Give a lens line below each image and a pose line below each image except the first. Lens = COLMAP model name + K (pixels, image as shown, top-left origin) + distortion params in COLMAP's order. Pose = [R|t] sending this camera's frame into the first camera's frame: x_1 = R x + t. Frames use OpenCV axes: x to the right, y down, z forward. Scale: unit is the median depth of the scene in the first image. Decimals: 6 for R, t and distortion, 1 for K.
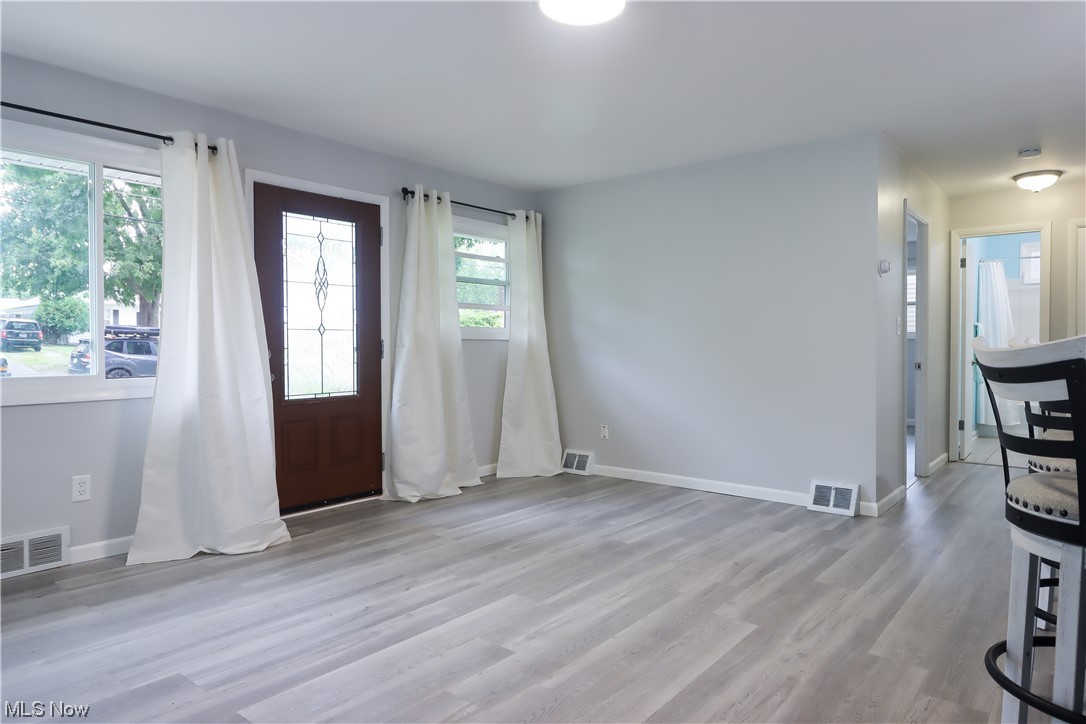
lens RADIAL K [[674.1, 0, 545.0], [0, 674.1, 358.4], [0, 0, 1]] dist [0.005135, -0.001961]
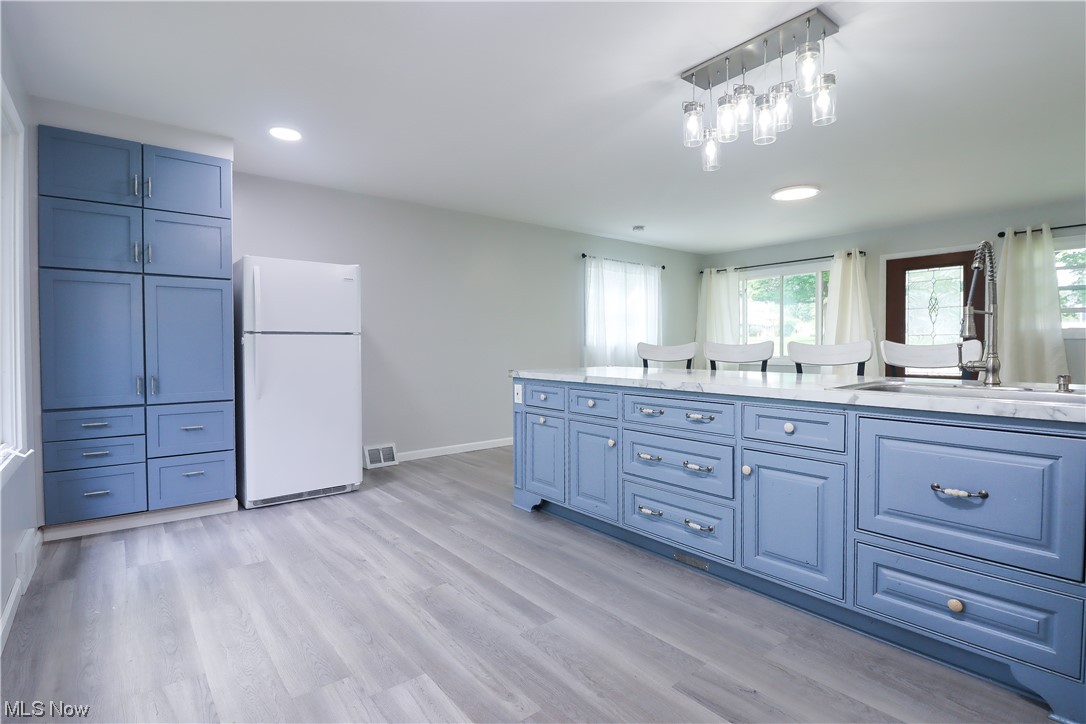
lens RADIAL K [[530.1, 0, 549.1], [0, 530.1, 356.8], [0, 0, 1]] dist [-0.007348, -0.001345]
pose [[-0.193673, 0.023370, -0.980788, 1.274503], [-0.016339, 0.999501, 0.027042, -0.008963], [0.980930, 0.021262, -0.193194, 0.354010]]
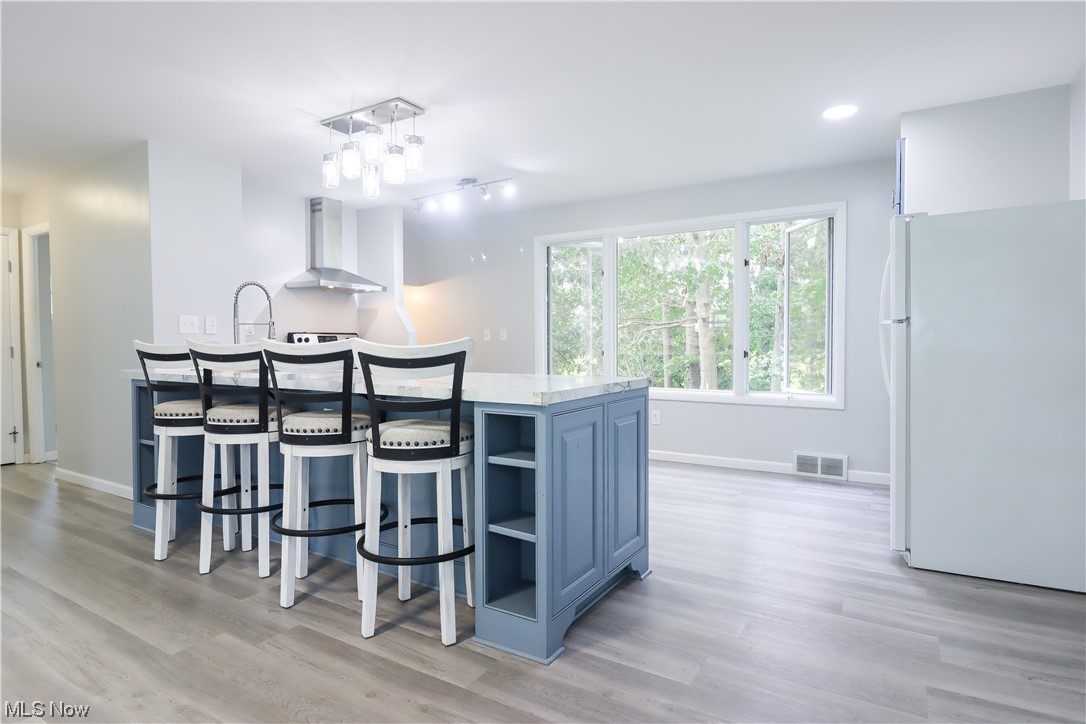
lens RADIAL K [[586.1, 0, 545.3], [0, 586.1, 357.6], [0, 0, 1]] dist [0.002584, -0.008766]
pose [[-0.134545, -0.026584, 0.990551, -0.260932], [0.025509, 0.999216, 0.030282, -0.008073], [-0.990579, 0.029342, -0.133762, 0.330820]]
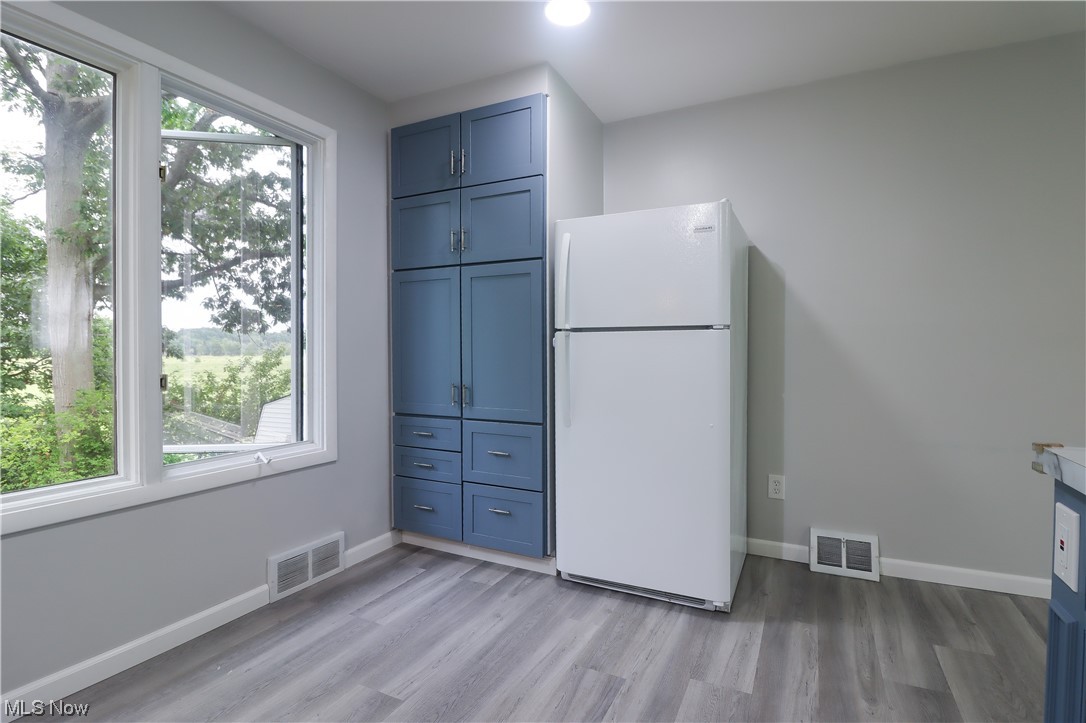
lens RADIAL K [[530.1, 0, 549.1], [0, 530.1, 356.3], [0, 0, 1]] dist [-0.007348, -0.001345]
pose [[-0.974771, 0.005081, -0.223148, 0.670072], [-0.002248, 0.999467, 0.032578, -0.007197], [0.223194, 0.032257, -0.974240, 0.294264]]
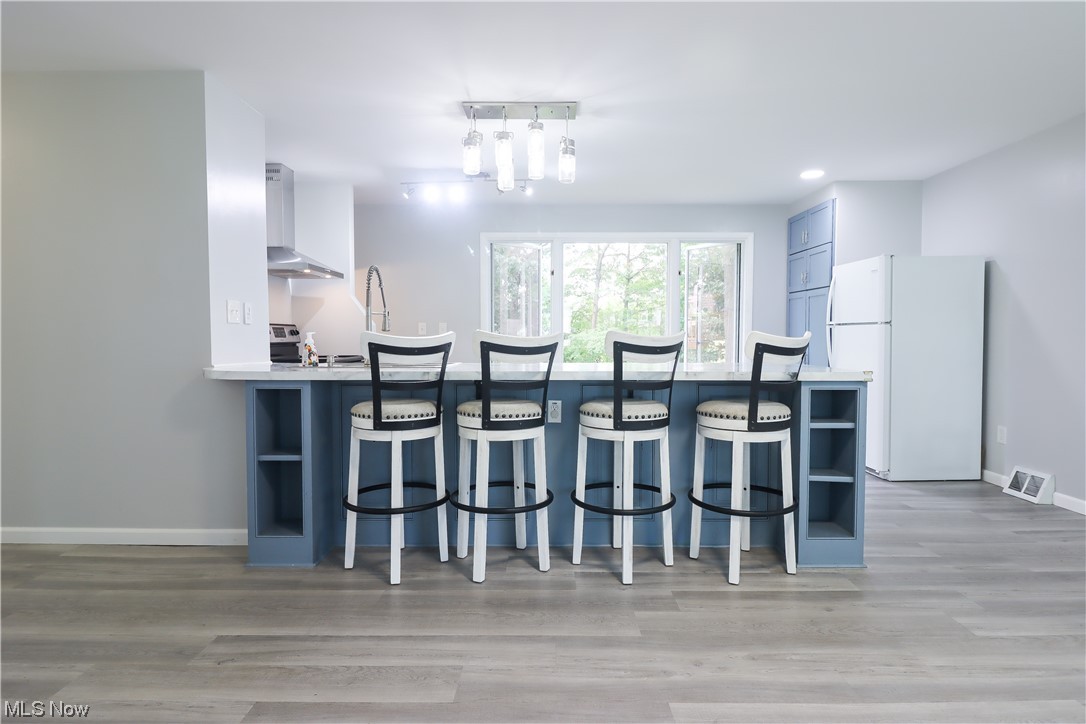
lens RADIAL K [[581.0, 0, 545.2], [0, 581.0, 358.2], [0, 0, 1]] dist [0.001653, -0.010123]
pose [[-0.628998, -0.030300, 0.776816, -0.062647], [0.016535, 0.998493, 0.052335, -0.021192], [-0.777231, 0.045763, -0.627549, 0.981918]]
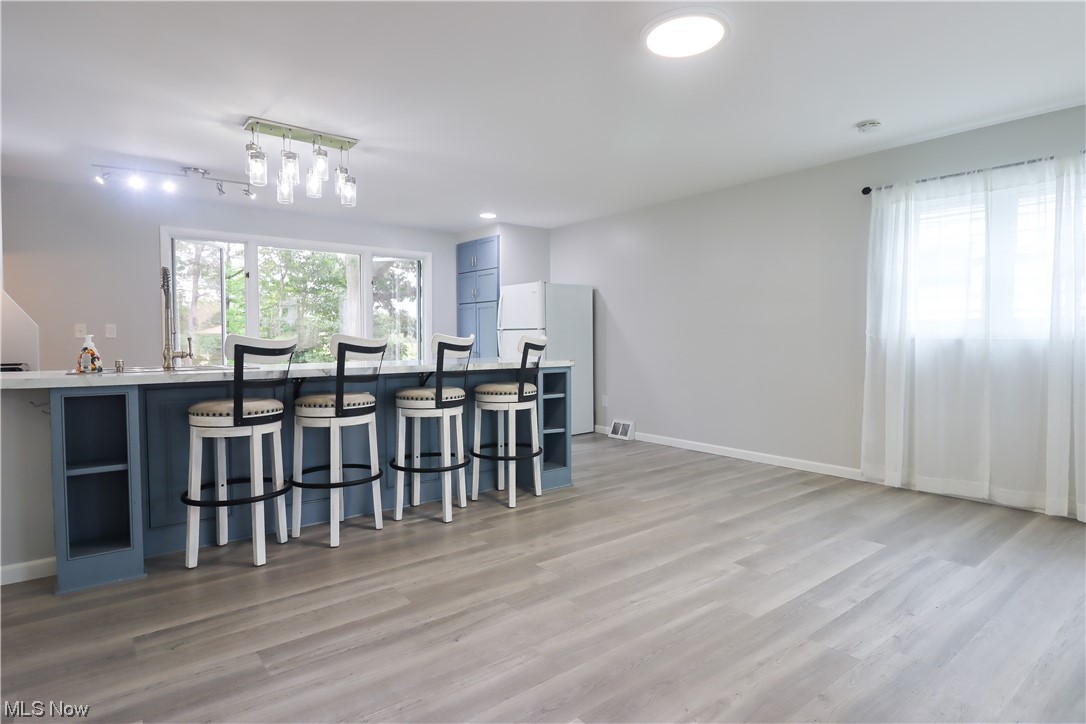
lens RADIAL K [[581.0, 0, 545.2], [0, 581.0, 358.2], [0, 0, 1]] dist [0.001653, -0.010123]
pose [[-0.978086, -0.004350, 0.208155, 0.050576], [0.007390, 0.998426, 0.055592, -0.027552], [-0.208069, 0.055912, -0.976515, 1.317199]]
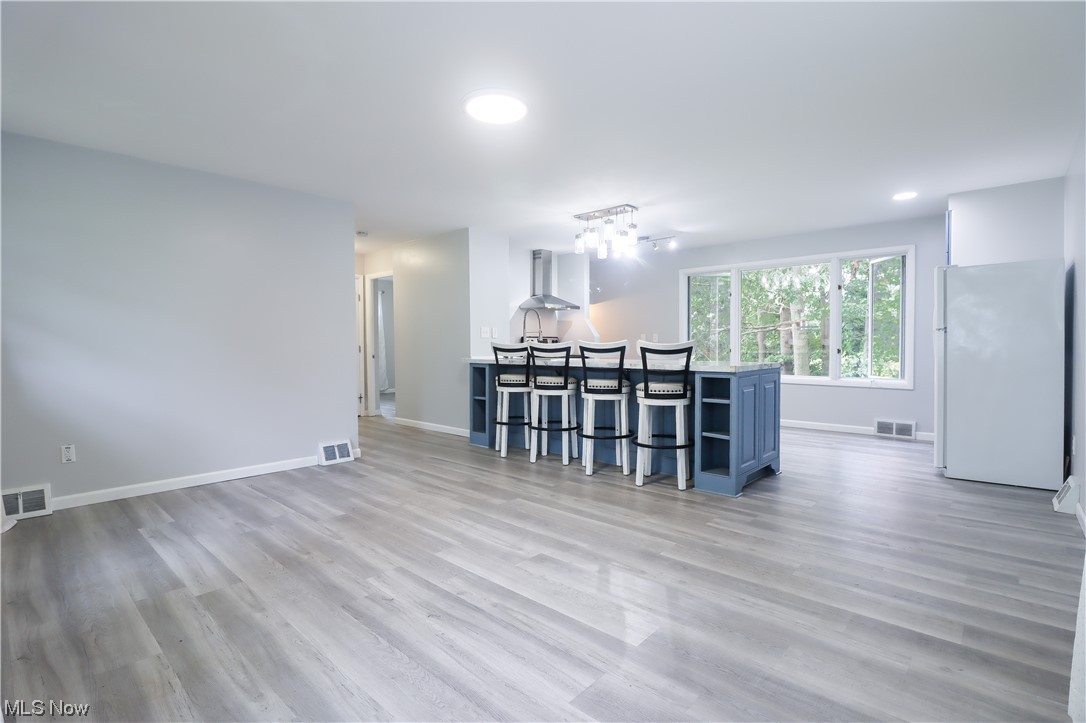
lens RADIAL K [[512.3, 0, 543.3], [0, 512.3, 355.9], [0, 0, 1]] dist [-0.006357, -0.001024]
pose [[0.054779, -0.024375, 0.998201, -0.683315], [0.025886, 0.999401, 0.022984, -0.011133], [-0.998163, 0.024580, 0.055377, 0.551750]]
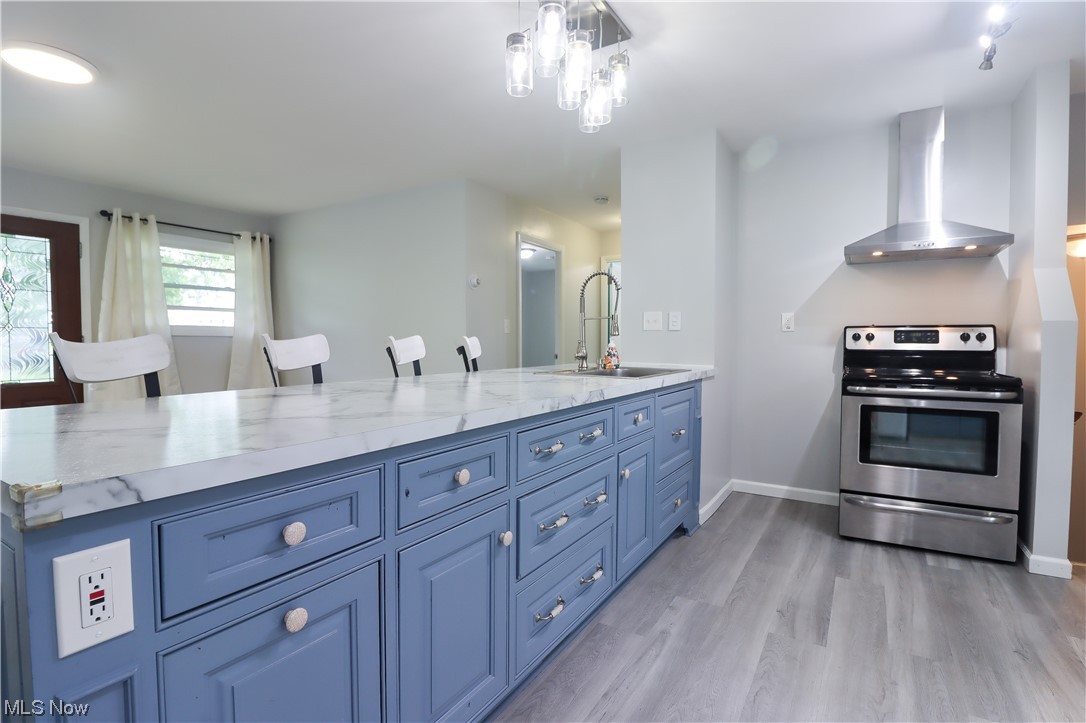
lens RADIAL K [[524.8, 0, 543.0], [0, 524.8, 361.5], [0, 0, 1]] dist [0.001027, -0.014937]
pose [[0.990301, -0.002696, 0.138913, 0.534718], [0.000072, 0.999822, 0.018887, 0.001061], [-0.138940, -0.018694, 0.990124, -0.046677]]
